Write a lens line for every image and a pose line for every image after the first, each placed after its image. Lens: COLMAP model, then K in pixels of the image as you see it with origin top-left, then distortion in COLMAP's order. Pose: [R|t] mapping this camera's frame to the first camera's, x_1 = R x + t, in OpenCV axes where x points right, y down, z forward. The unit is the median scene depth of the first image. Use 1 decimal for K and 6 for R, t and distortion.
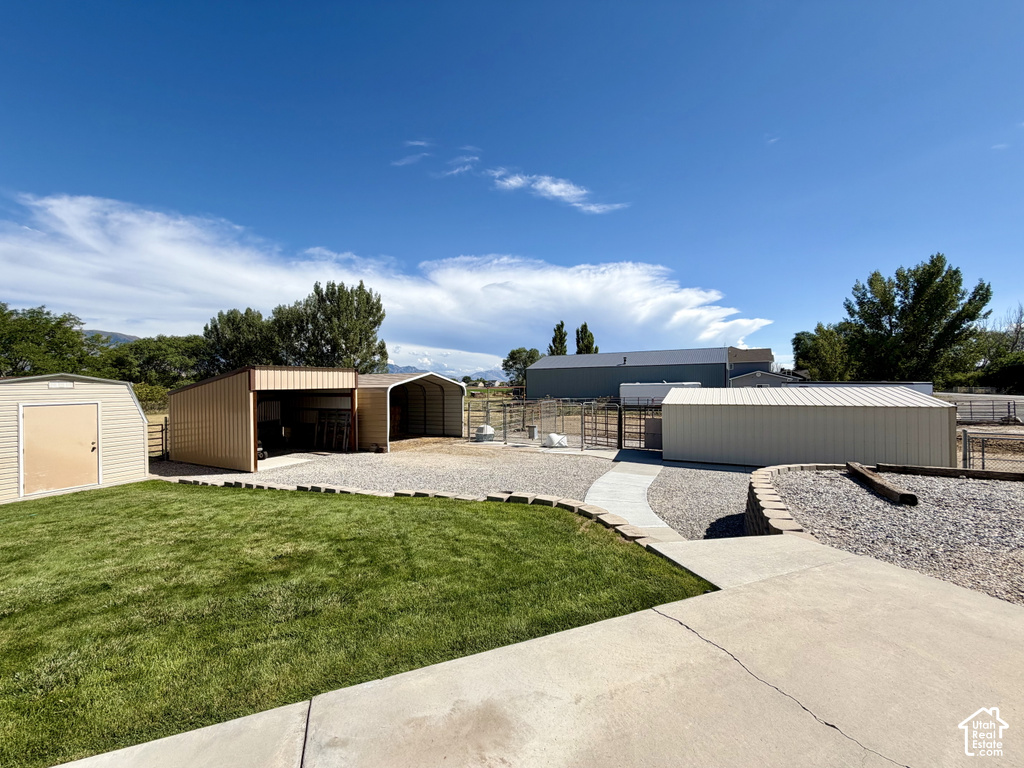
lens RADIAL K [[403.1, 0, 508.9], [0, 403.1, 381.0], [0, 0, 1]] dist [0.006006, -0.000987]
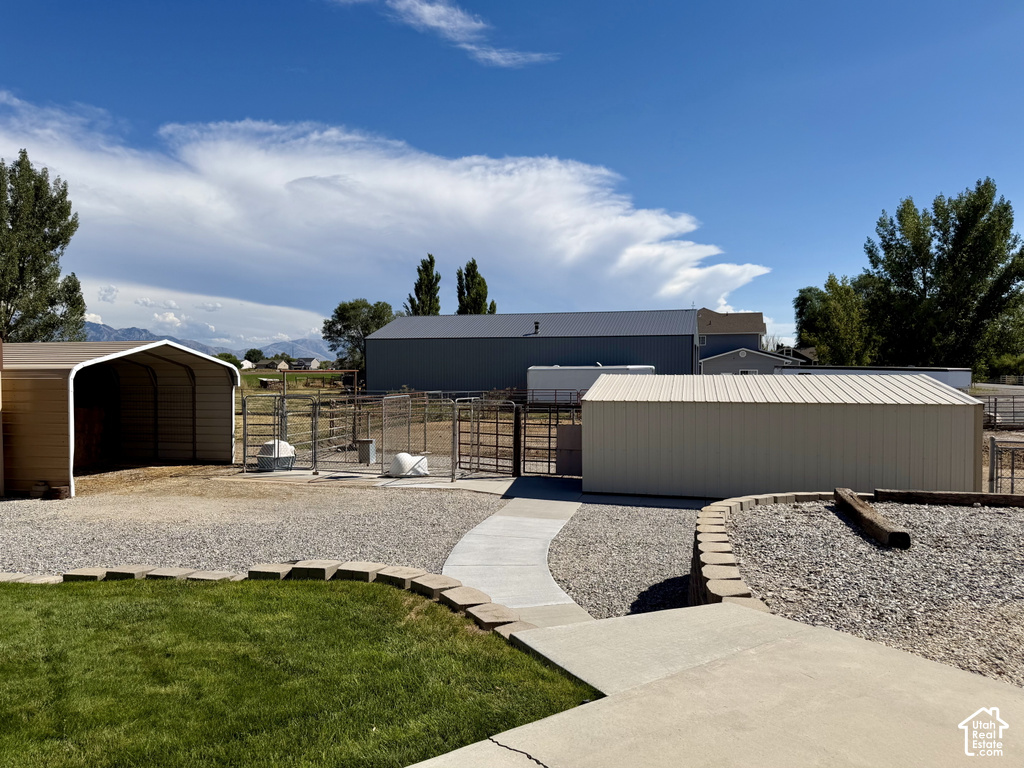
lens RADIAL K [[713.6, 0, 512.1], [0, 713.6, 377.7], [0, 0, 1]] dist [0.058413, -0.058551]
pose [[0.972744, 0.005627, 0.231815, 0.027608], [-0.011200, 0.999679, 0.022731, -0.000039], [-0.231613, -0.024708, 0.972494, -0.008622]]
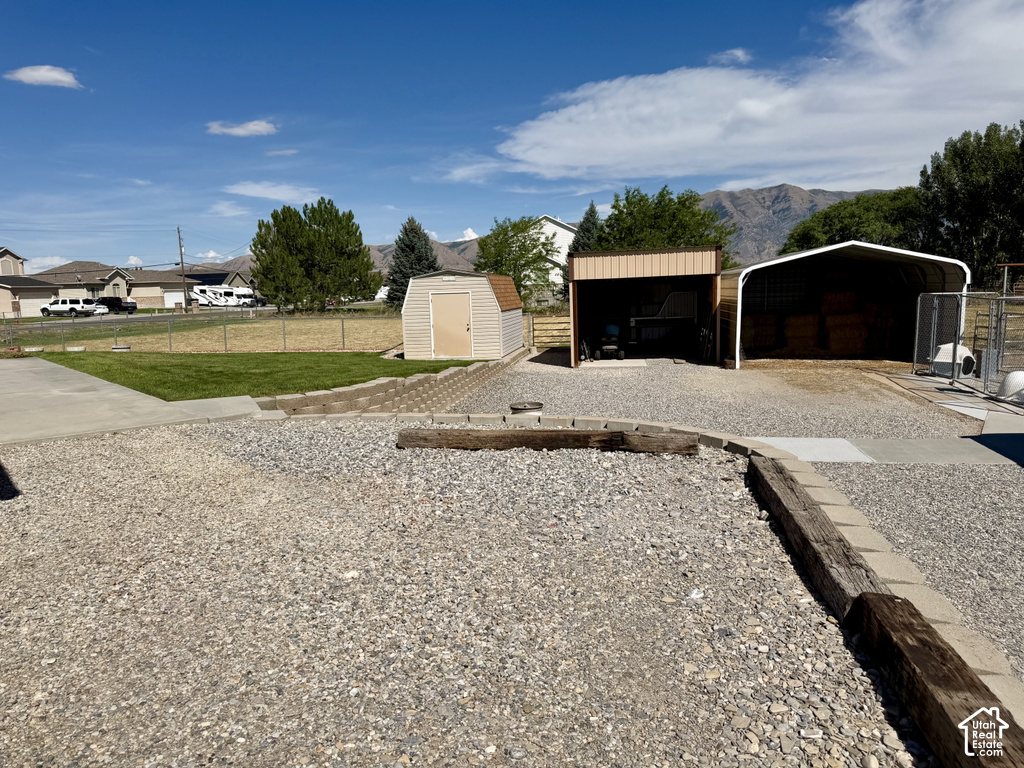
lens RADIAL K [[713.6, 0, 513.5], [0, 713.6, 393.1], [0, 0, 1]] dist [0.058413, -0.058551]
pose [[0.320855, 0.136137, -0.937293, 0.526236], [0.039834, 0.986801, 0.156964, 0.008929], [0.946290, -0.087698, 0.311197, 0.194234]]
